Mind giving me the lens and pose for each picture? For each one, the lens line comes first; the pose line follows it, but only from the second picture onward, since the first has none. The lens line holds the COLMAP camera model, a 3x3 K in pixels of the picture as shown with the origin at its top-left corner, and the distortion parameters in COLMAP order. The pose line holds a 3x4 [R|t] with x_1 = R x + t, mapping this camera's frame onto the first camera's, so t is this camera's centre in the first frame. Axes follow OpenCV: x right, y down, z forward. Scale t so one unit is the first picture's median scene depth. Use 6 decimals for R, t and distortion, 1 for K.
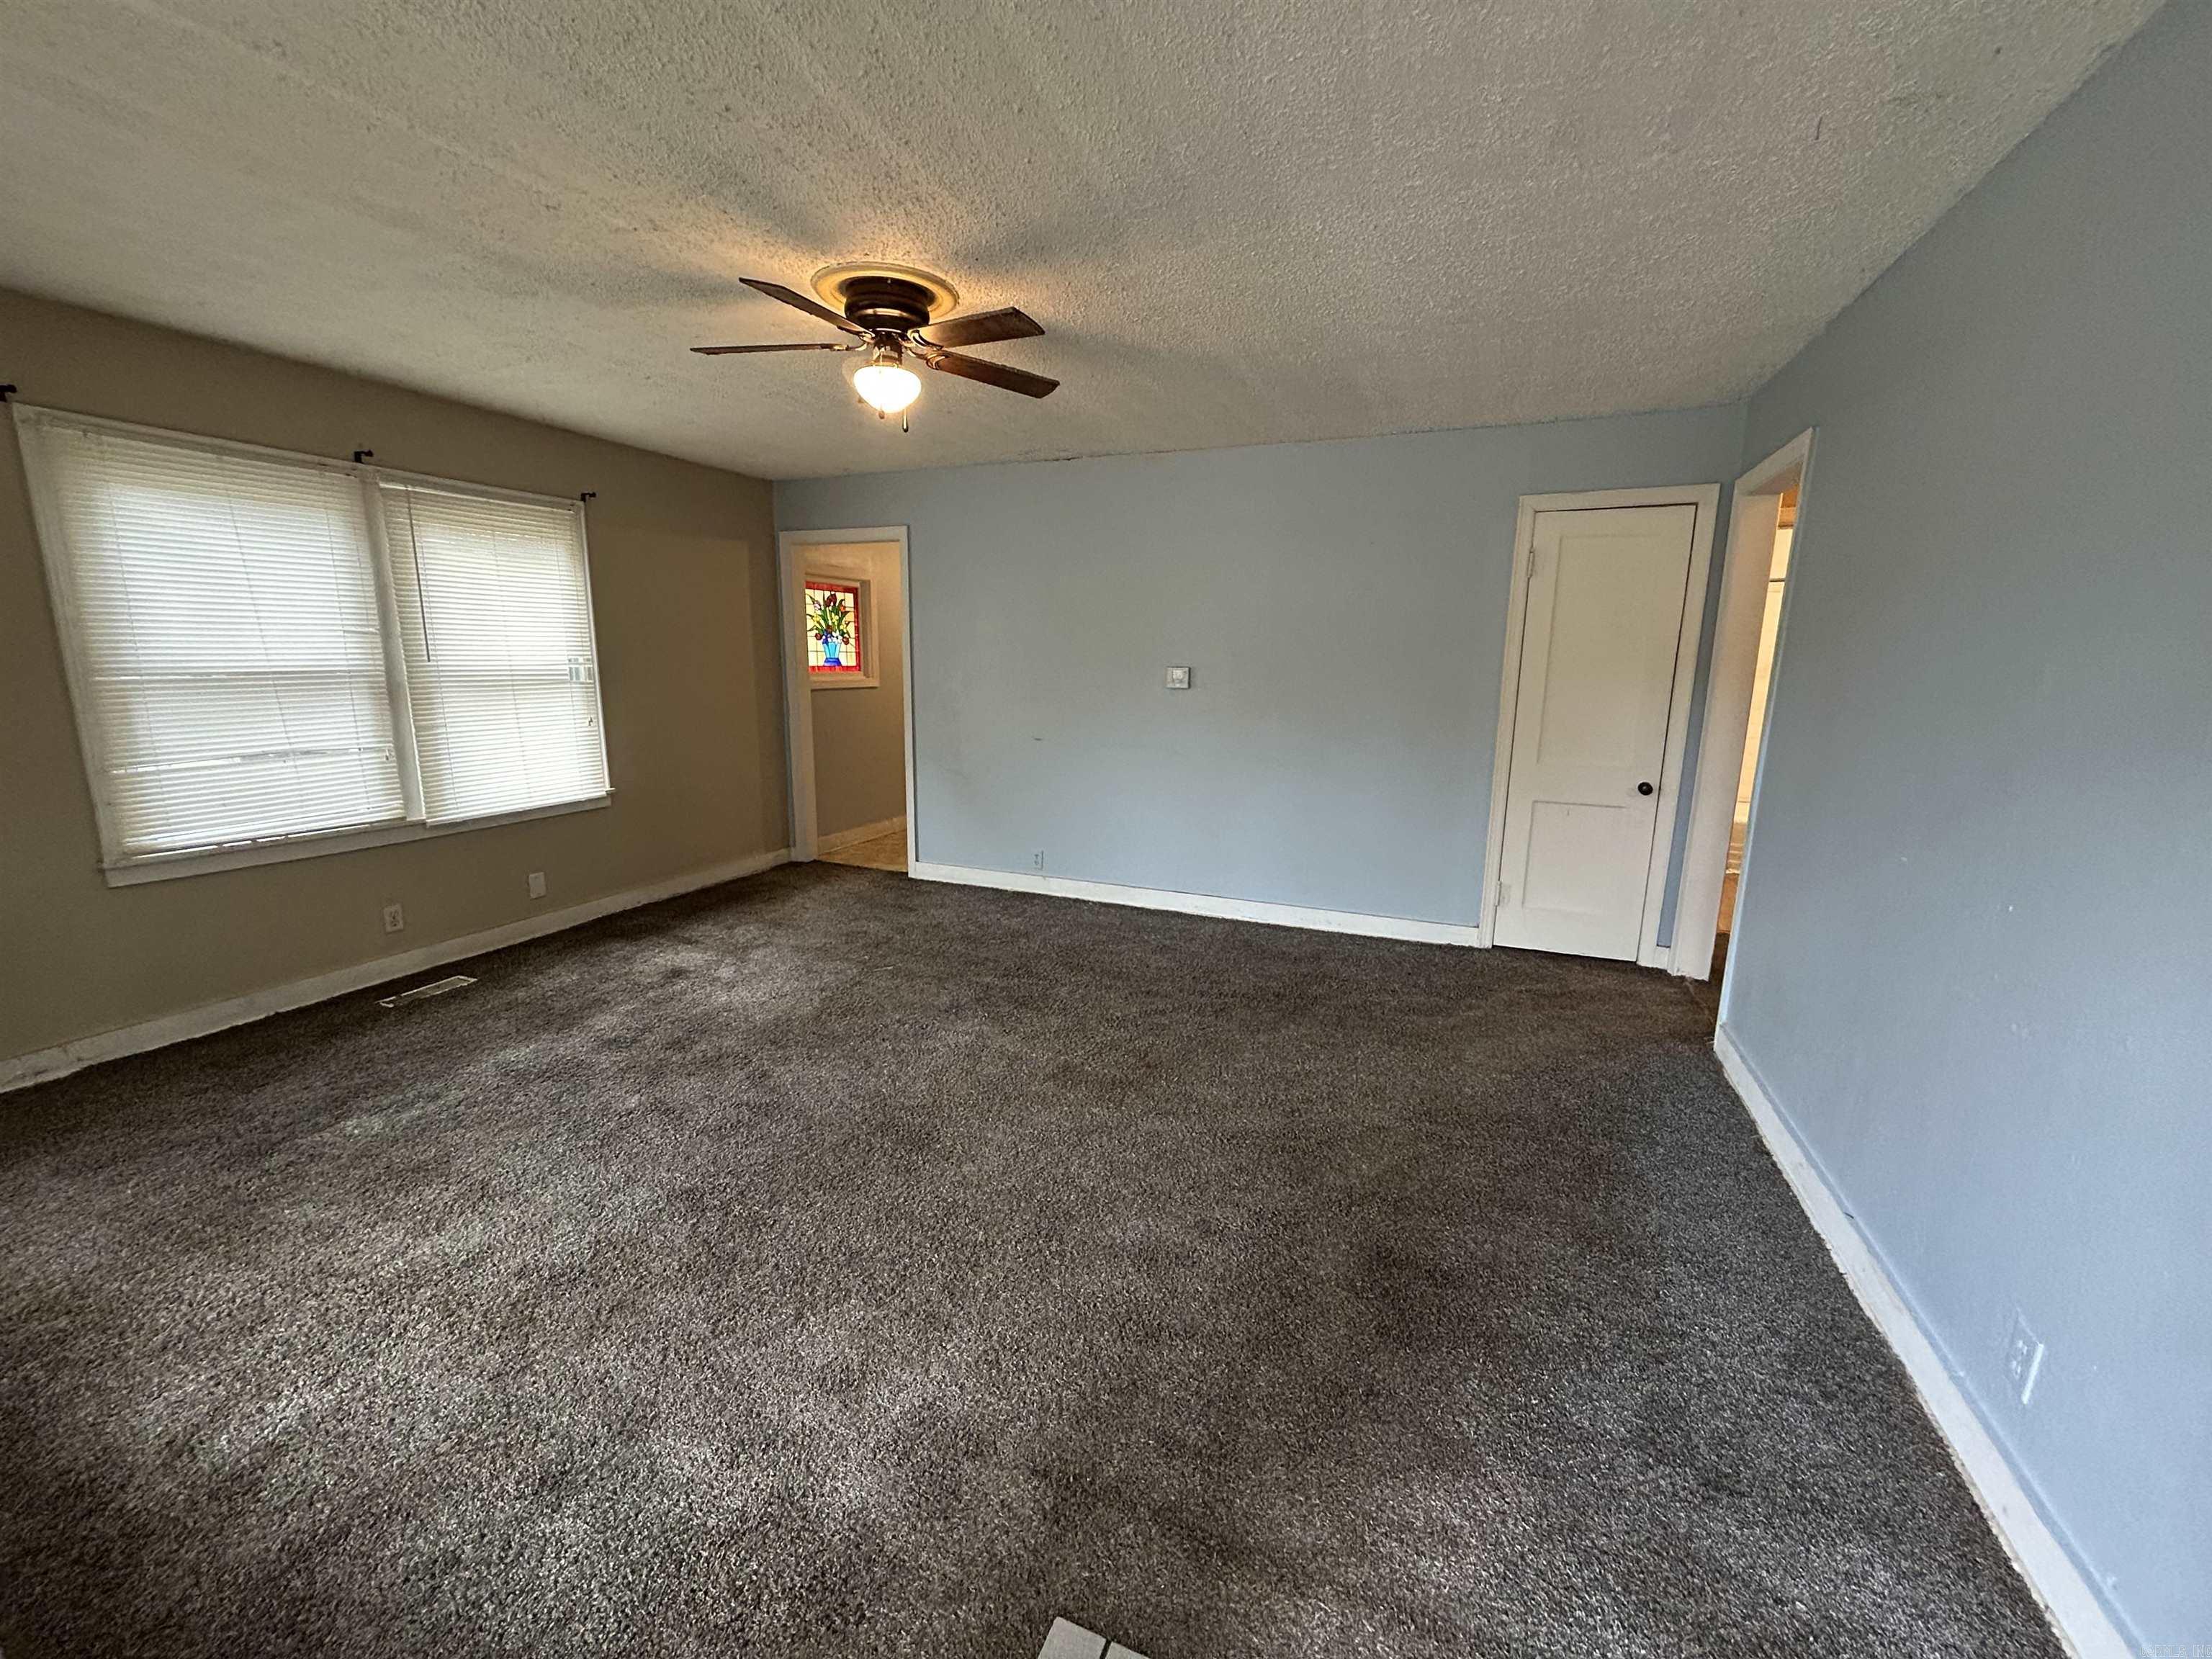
lens RADIAL K [[893.4, 0, 1095.3], [0, 893.4, 828.7], [0, 0, 1]] dist [0.001593, 0.000347]
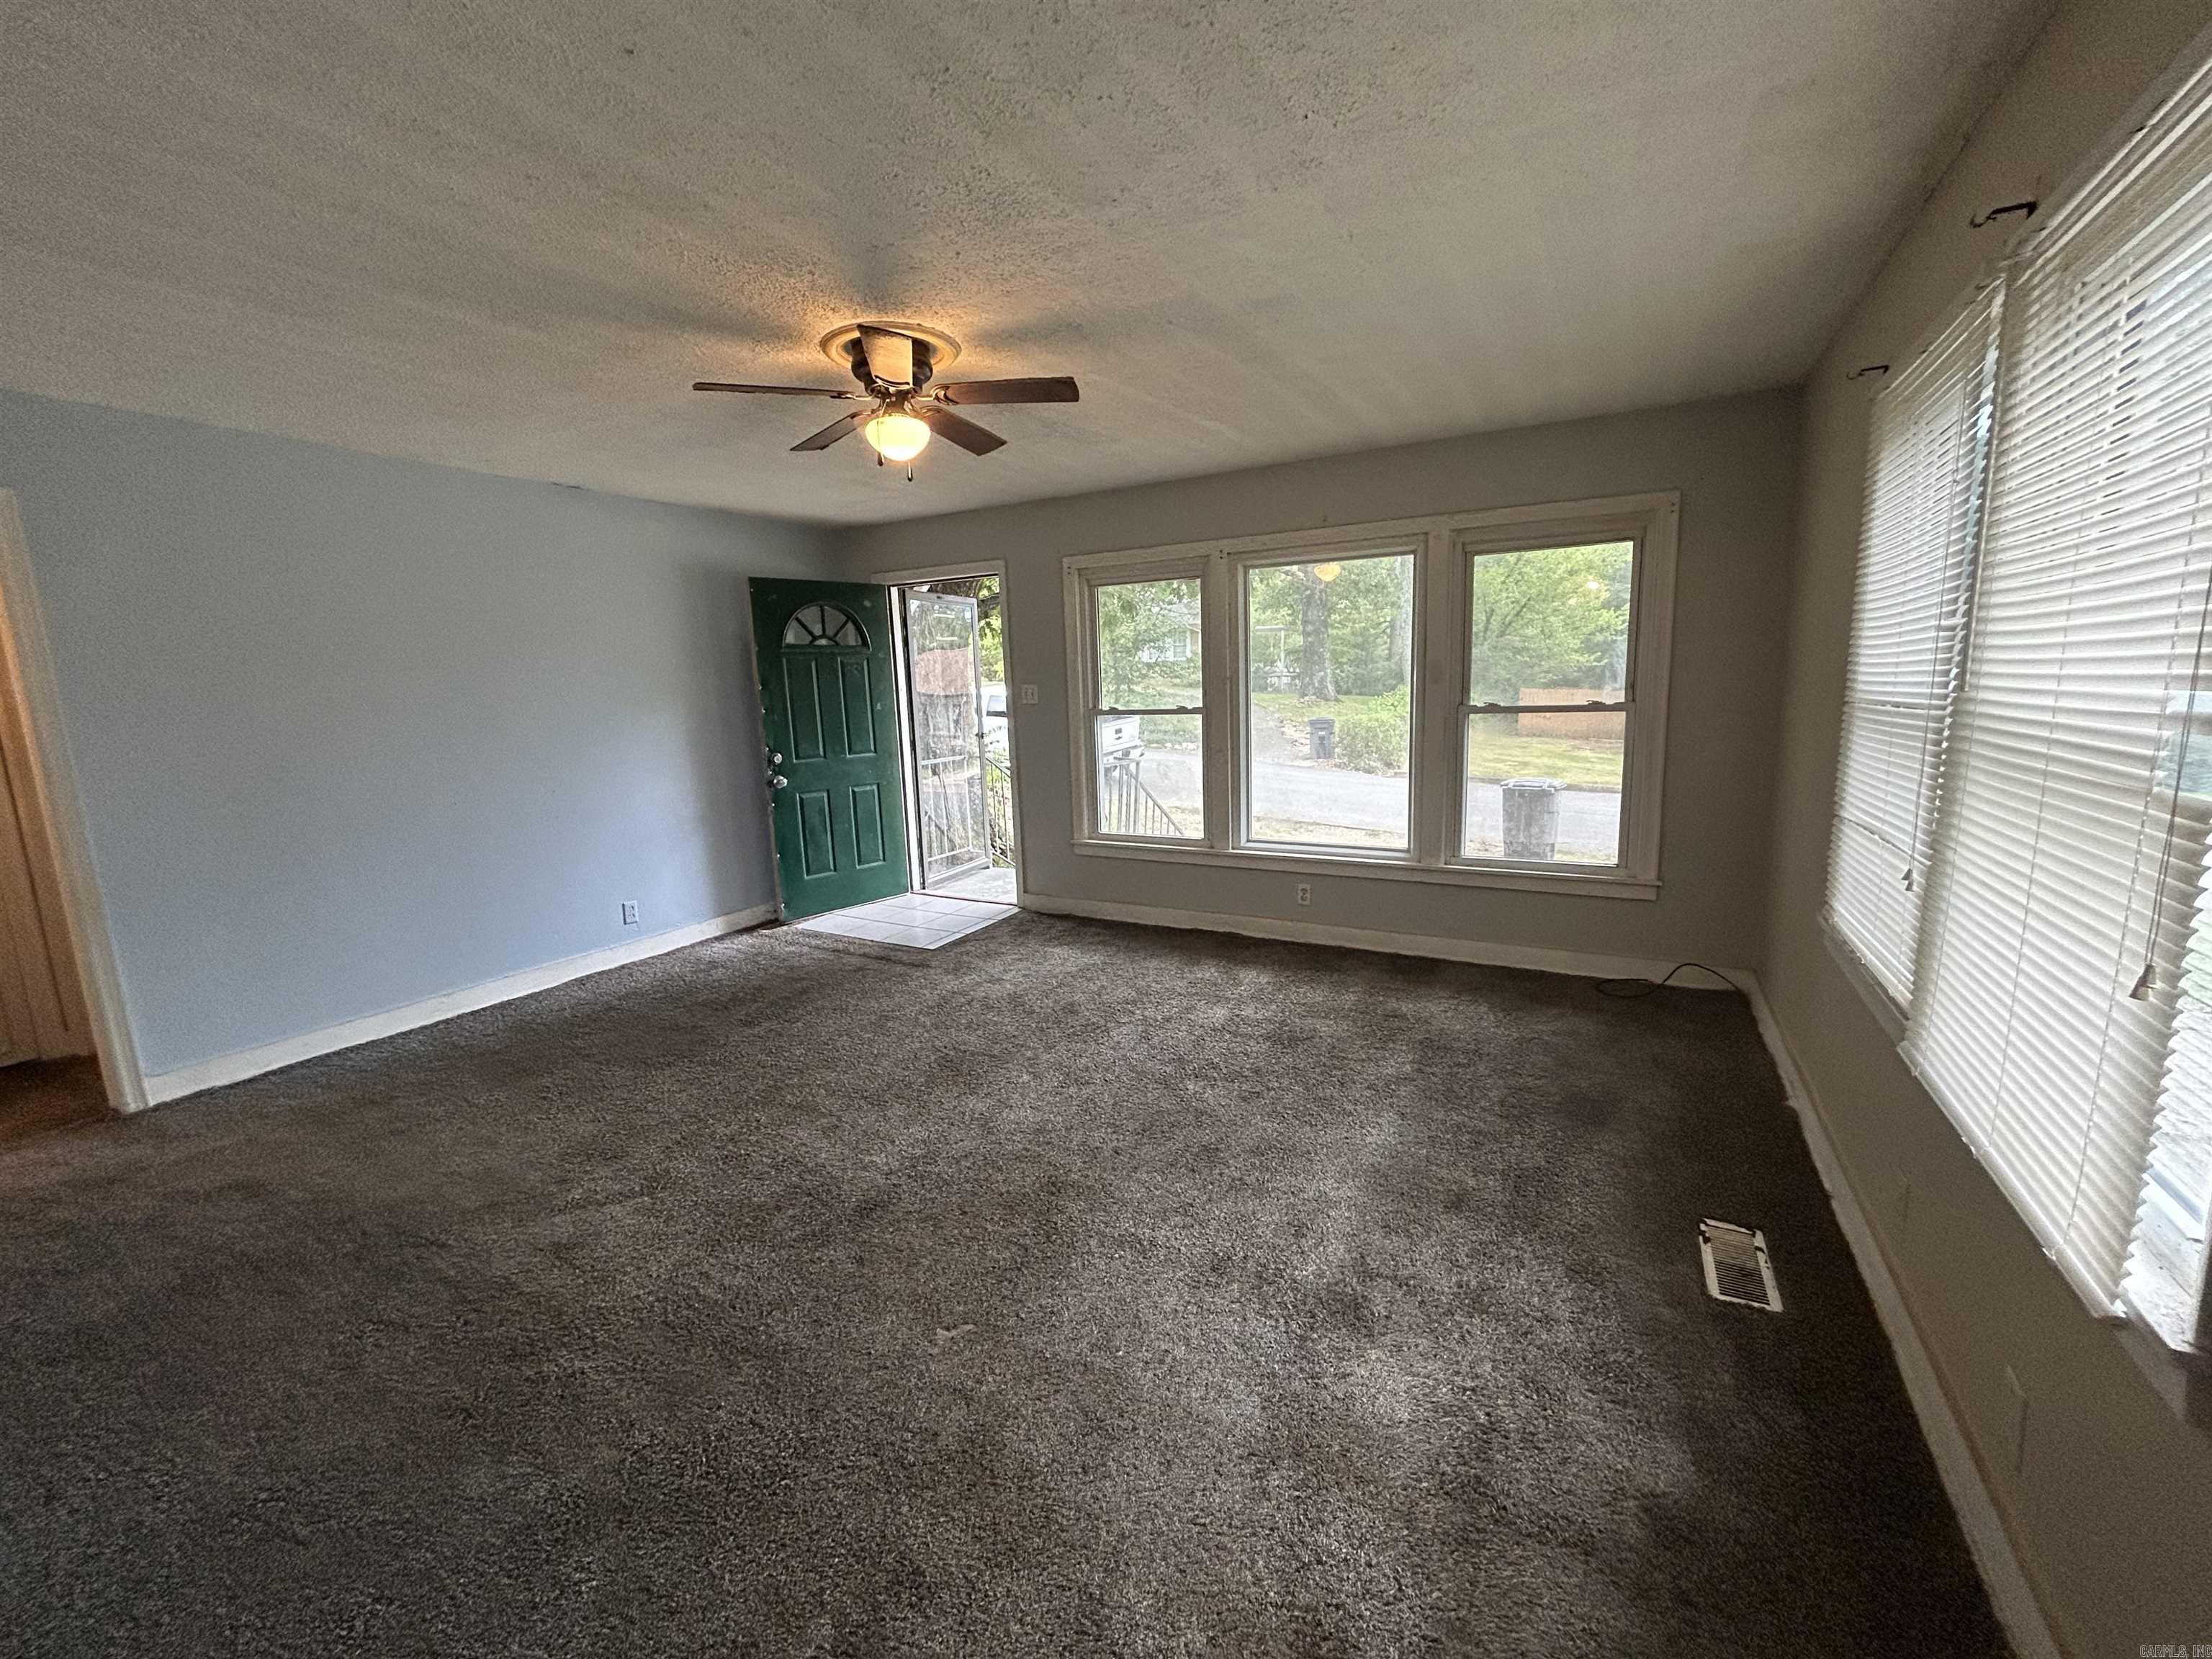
lens RADIAL K [[893.4, 0, 1108.0], [0, 893.4, 827.2], [0, 0, 1]] dist [0.001593, 0.000347]
pose [[-0.993929, 0.004822, 0.109915, -0.606740], [0.042609, 0.937947, 0.344152, -0.429445], [-0.101435, 0.346746, -0.932458, 2.177463]]
